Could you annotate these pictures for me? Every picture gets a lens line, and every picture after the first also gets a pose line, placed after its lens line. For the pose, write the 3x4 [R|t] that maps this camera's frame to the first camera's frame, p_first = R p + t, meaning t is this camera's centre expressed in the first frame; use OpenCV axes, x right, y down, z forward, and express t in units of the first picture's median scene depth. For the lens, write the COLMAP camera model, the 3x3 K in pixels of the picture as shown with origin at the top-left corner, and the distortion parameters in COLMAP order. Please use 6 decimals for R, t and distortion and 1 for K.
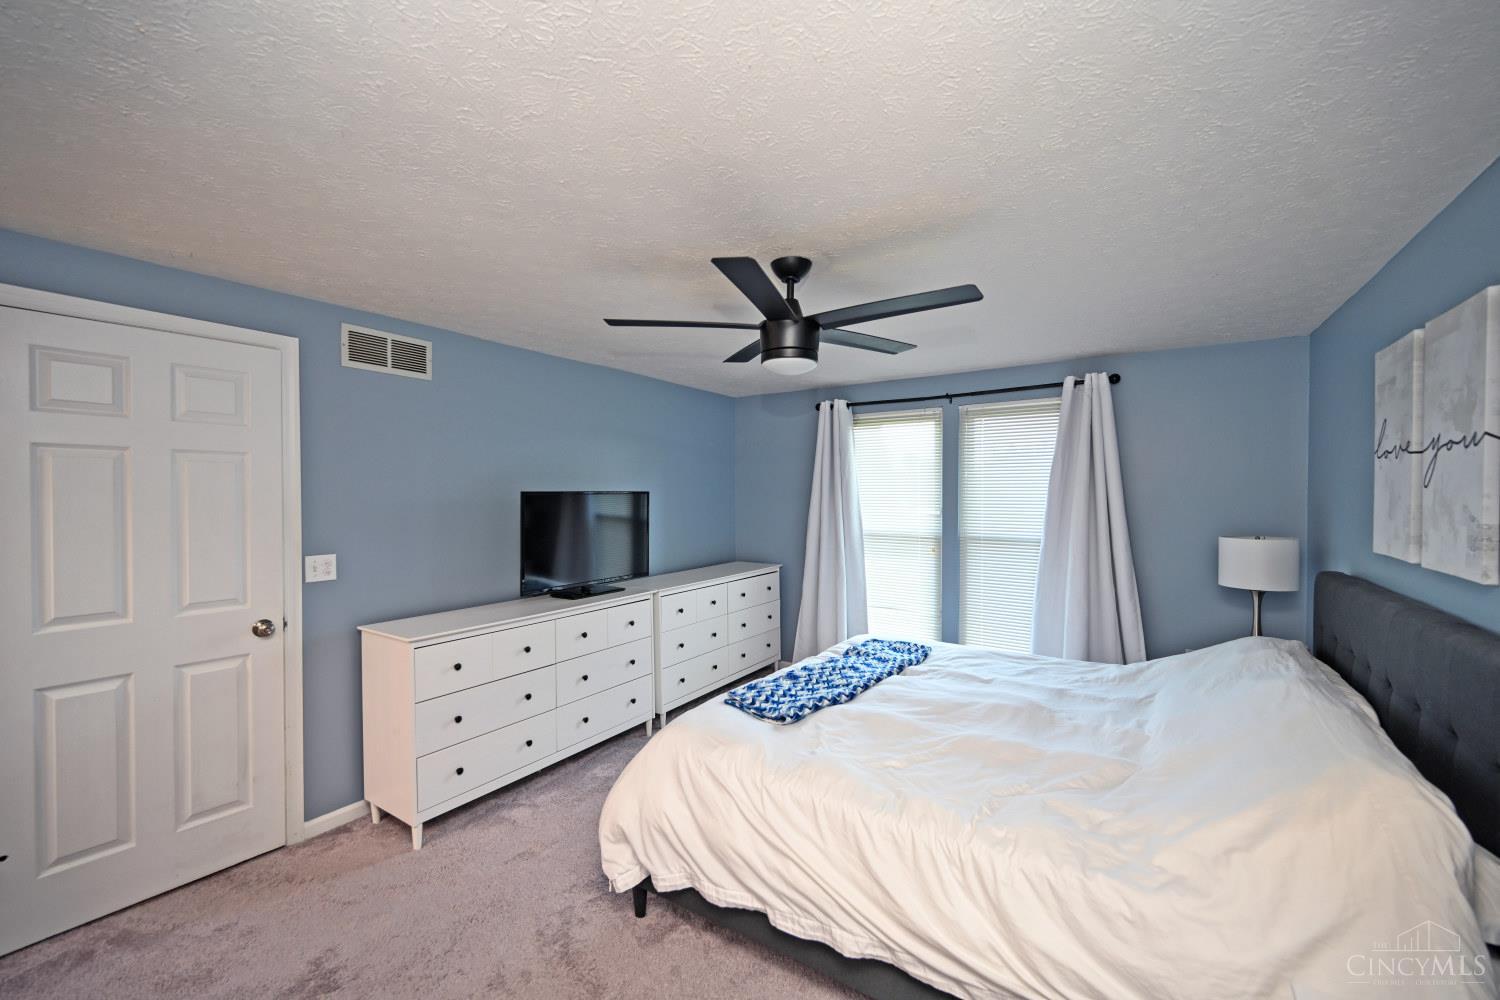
lens RADIAL K [[595.5, 0, 755.8], [0, 595.5, 495.1], [0, 0, 1]] dist [-0.002535, -0.000013]
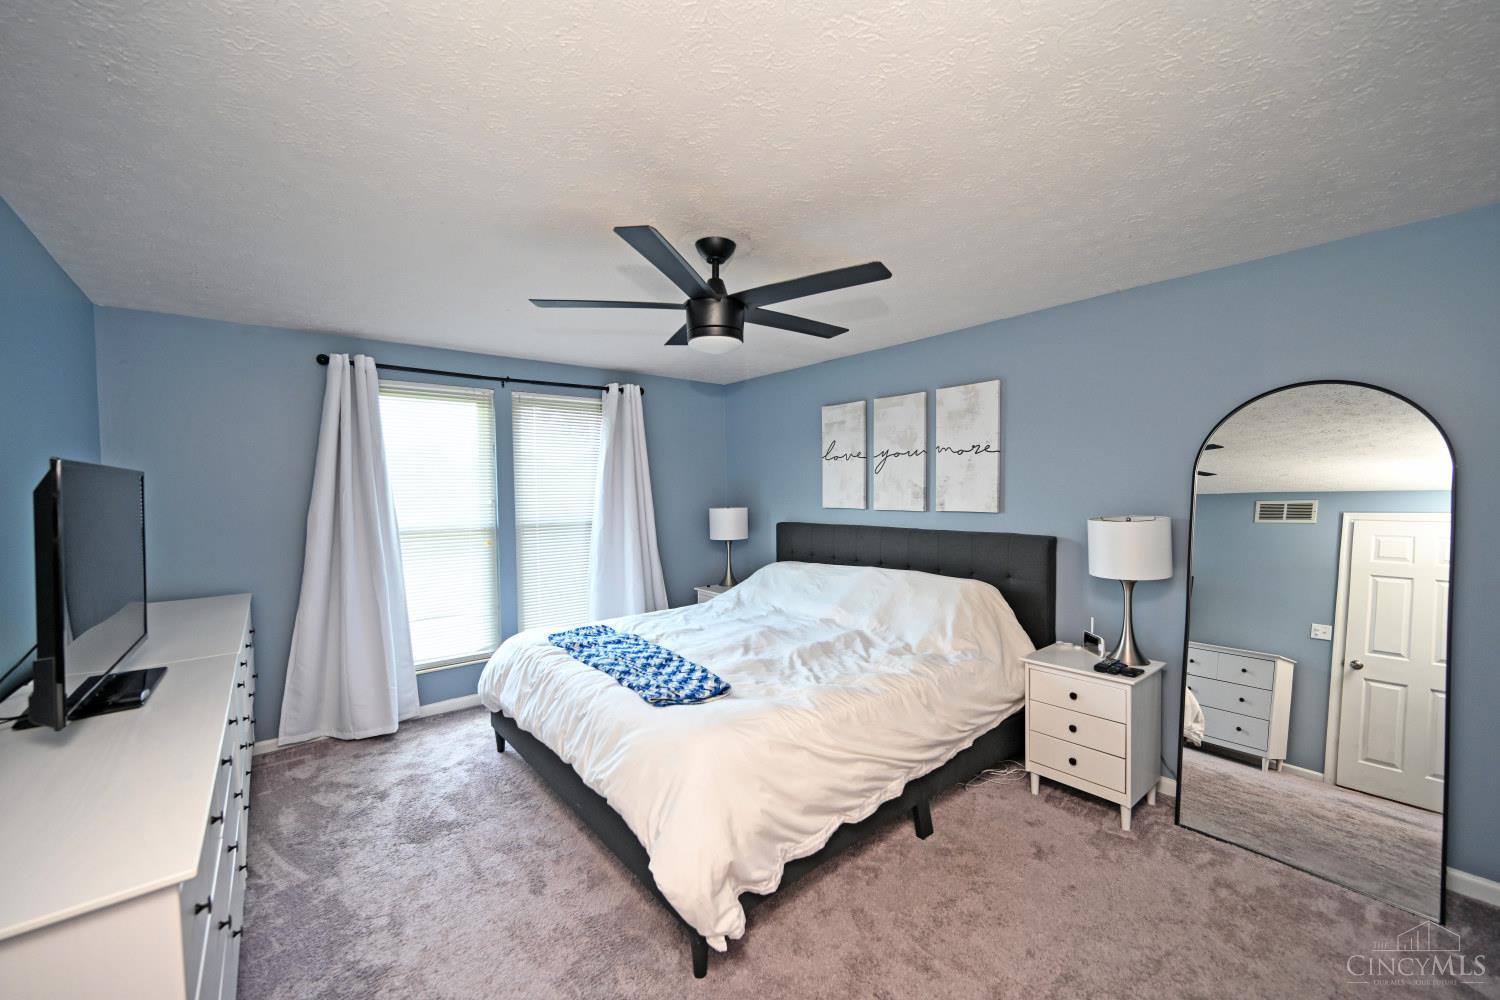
lens RADIAL K [[595.5, 0, 755.8], [0, 595.5, 495.1], [0, 0, 1]] dist [-0.002535, -0.000013]
pose [[0.272999, -0.013898, 0.961914, -0.571292], [0.016781, 0.999812, 0.009683, 0.019788], [-0.961868, 0.013498, 0.273181, 0.412922]]
